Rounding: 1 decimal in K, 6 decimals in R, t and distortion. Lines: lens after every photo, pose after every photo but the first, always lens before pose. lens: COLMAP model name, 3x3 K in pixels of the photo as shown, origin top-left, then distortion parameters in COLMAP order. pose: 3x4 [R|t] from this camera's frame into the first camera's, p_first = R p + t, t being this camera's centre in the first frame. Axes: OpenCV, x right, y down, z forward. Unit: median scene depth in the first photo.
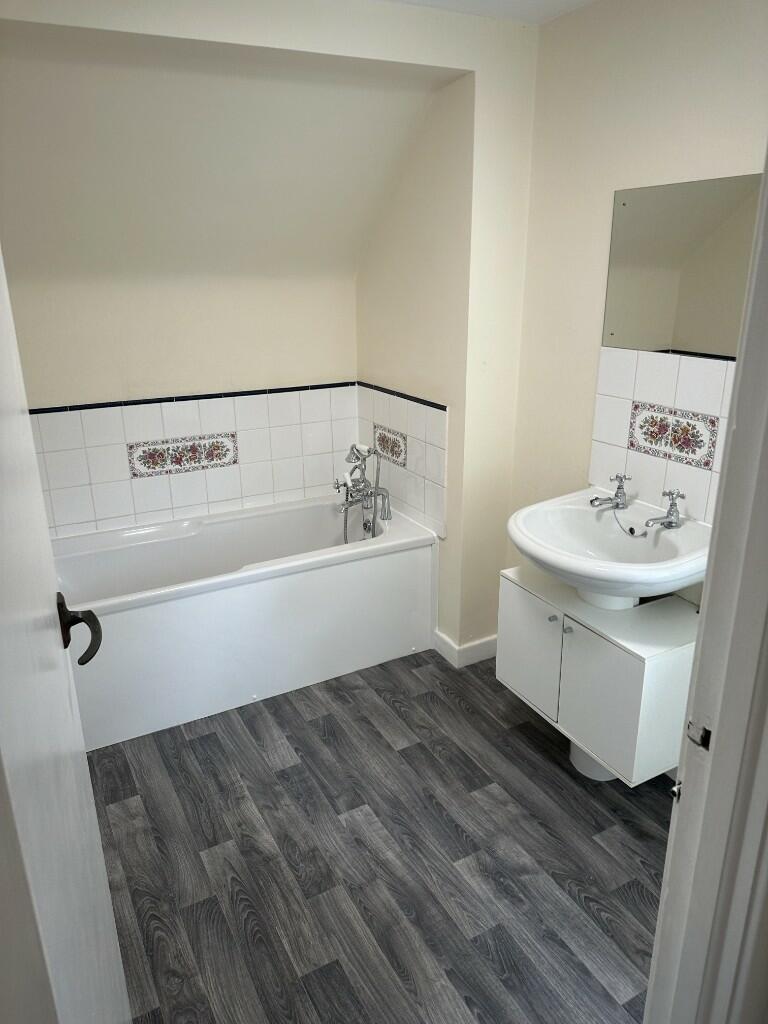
lens RADIAL K [[726.7, 0, 366.5], [0, 726.7, 504.0], [0, 0, 1]] dist [0.069768, -0.035722]
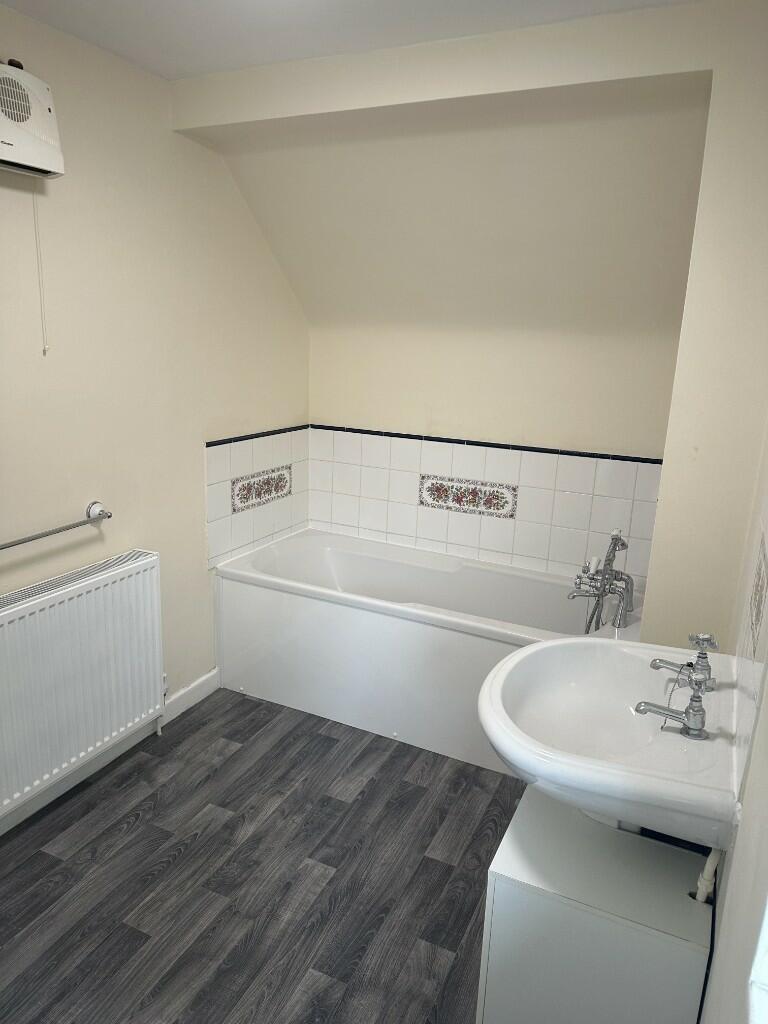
lens RADIAL K [[726.7, 0, 372.4], [0, 726.7, 502.6], [0, 0, 1]] dist [0.069768, -0.035722]
pose [[0.587048, 0.220655, -0.778901, 0.648126], [-0.296087, 0.953999, 0.047101, -0.092287], [0.753464, 0.202971, 0.625376, 0.350288]]
